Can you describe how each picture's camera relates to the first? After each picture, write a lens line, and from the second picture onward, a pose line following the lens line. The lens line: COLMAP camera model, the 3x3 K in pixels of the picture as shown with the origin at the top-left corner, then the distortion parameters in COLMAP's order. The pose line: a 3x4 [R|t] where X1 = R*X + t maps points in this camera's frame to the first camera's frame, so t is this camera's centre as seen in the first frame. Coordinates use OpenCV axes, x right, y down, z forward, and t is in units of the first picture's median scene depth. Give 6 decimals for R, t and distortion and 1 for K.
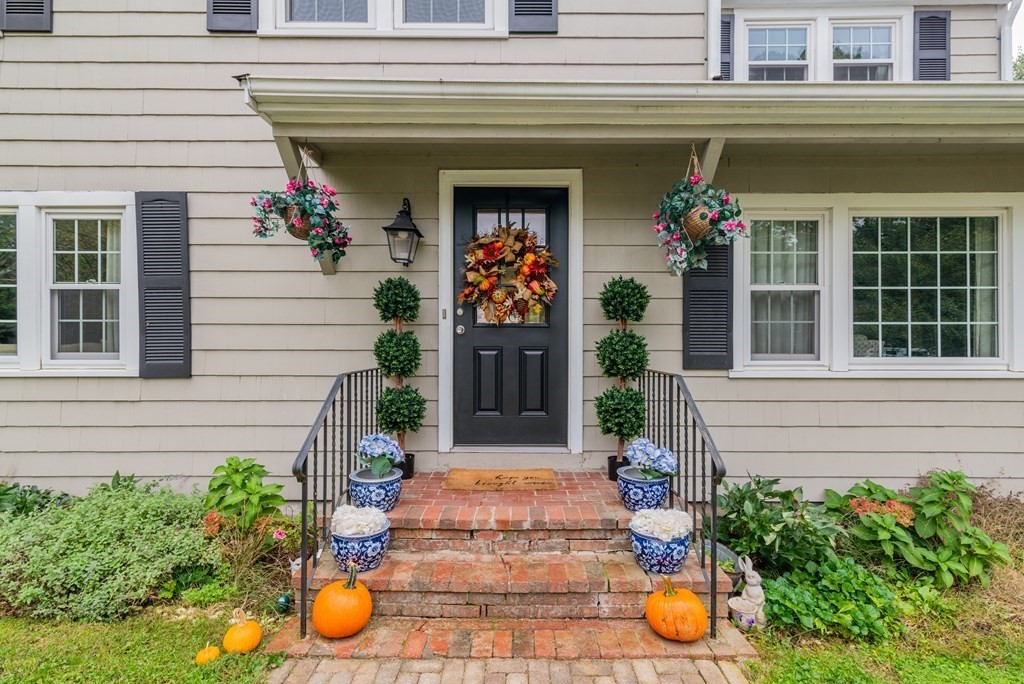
lens RADIAL K [[502.1, 0, 515.7], [0, 502.1, 342.1], [0, 0, 1]] dist [-0.000135, -0.000356]
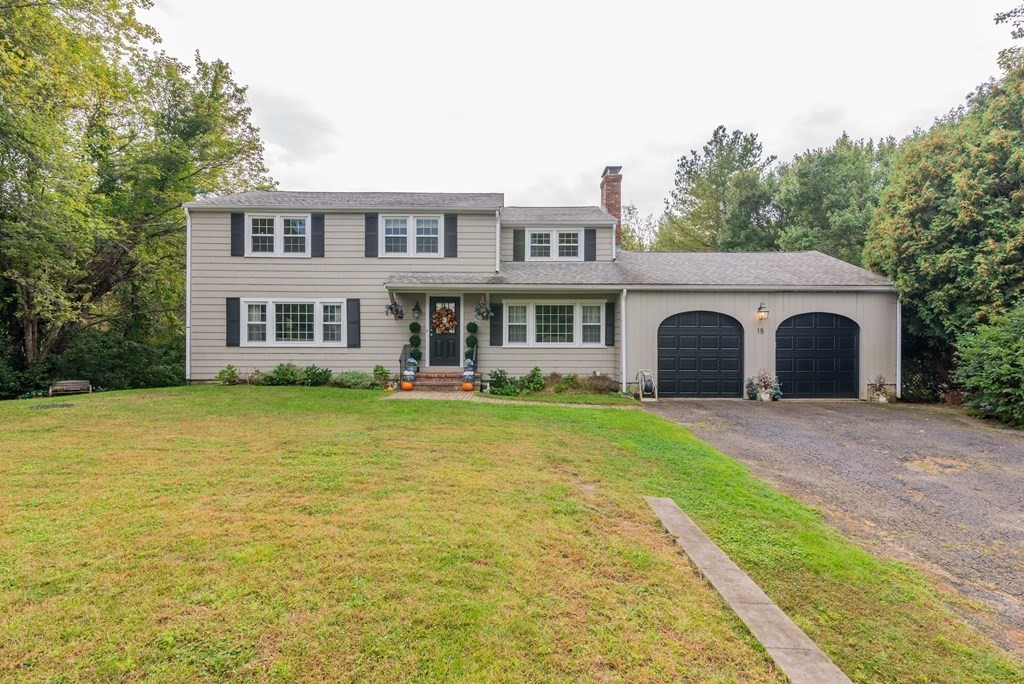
lens RADIAL K [[502.1, 0, 510.9], [0, 502.1, 341.3], [0, 0, 1]] dist [-0.000135, -0.000356]
pose [[0.999997, 0.002249, -0.000588, 0.492561], [-0.002247, 0.999992, 0.003220, 0.010096], [0.000595, -0.003218, 0.999995, -2.789999]]
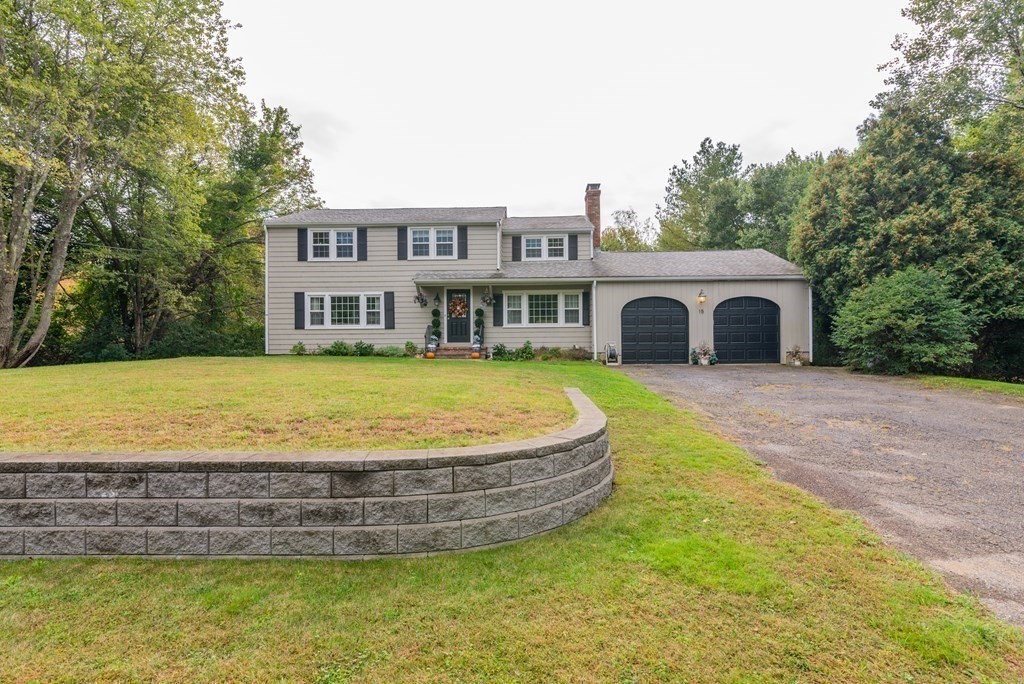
lens RADIAL K [[502.1, 0, 508.9], [0, 502.1, 340.8], [0, 0, 1]] dist [-0.000135, -0.000356]
pose [[0.998968, -0.008093, -0.044682, 0.703154], [0.007928, 0.999961, -0.003857, 0.217655], [0.044711, 0.003499, 0.998994, -3.910181]]
